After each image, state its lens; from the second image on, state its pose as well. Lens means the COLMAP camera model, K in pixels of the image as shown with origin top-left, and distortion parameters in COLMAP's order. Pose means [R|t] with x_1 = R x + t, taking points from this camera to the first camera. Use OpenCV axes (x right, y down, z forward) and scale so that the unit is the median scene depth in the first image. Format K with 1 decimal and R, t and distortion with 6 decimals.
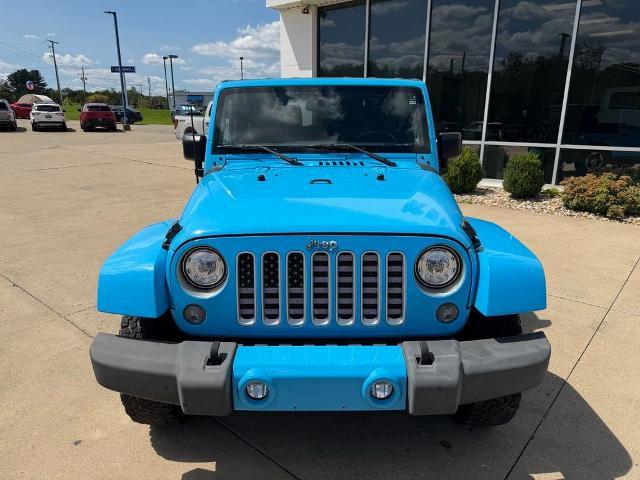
lens RADIAL K [[466.3, 0, 319.6], [0, 466.3, 257.4], [0, 0, 1]] dist [-0.002939, -0.004464]
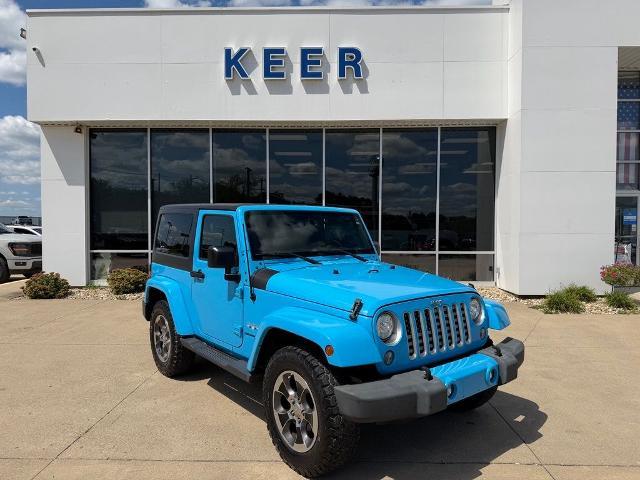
lens RADIAL K [[454.9, 0, 324.0], [0, 454.9, 239.7], [0, 0, 1]] dist [0.002018, -0.008284]
pose [[0.736292, -0.009539, 0.676596, -0.938406], [0.189075, 0.962973, -0.192181, -0.004315], [-0.649711, 0.269429, 0.710833, -0.004455]]
